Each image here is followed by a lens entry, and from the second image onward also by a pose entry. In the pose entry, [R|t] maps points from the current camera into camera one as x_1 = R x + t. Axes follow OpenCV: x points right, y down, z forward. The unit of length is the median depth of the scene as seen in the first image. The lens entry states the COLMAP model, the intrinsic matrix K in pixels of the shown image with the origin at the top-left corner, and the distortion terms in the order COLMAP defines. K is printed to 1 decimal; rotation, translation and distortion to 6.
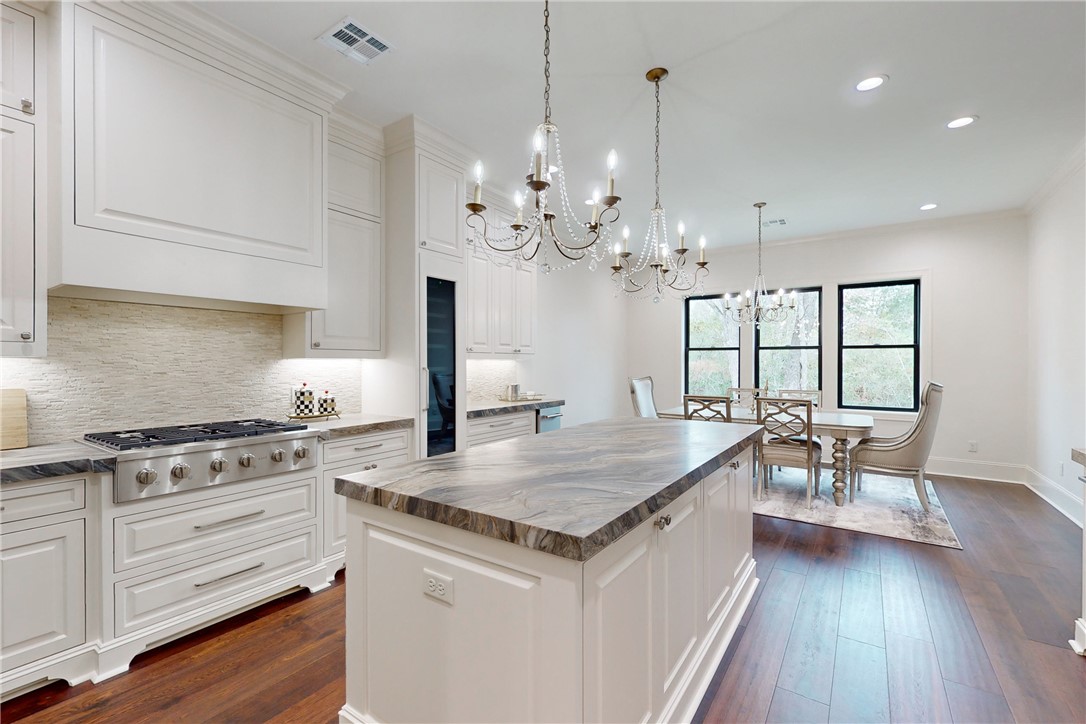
lens RADIAL K [[476.2, 0, 537.0], [0, 476.2, 363.3], [0, 0, 1]] dist [0.000418, 0.000422]
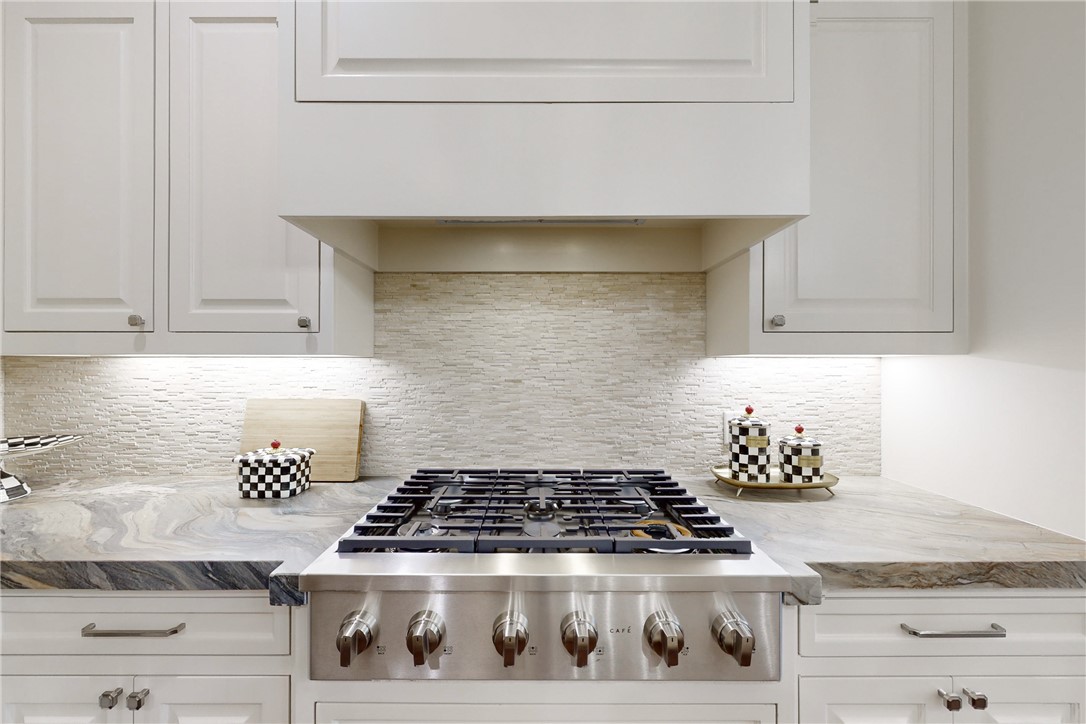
lens RADIAL K [[409.9, 0, 533.0], [0, 409.9, 364.1], [0, 0, 1]] dist [0.000736, 0.000141]
pose [[0.572245, -0.003680, -0.820075, -0.292379], [-0.001362, 0.999984, -0.005438, 0.001098], [0.820082, 0.004229, 0.572231, 0.624191]]
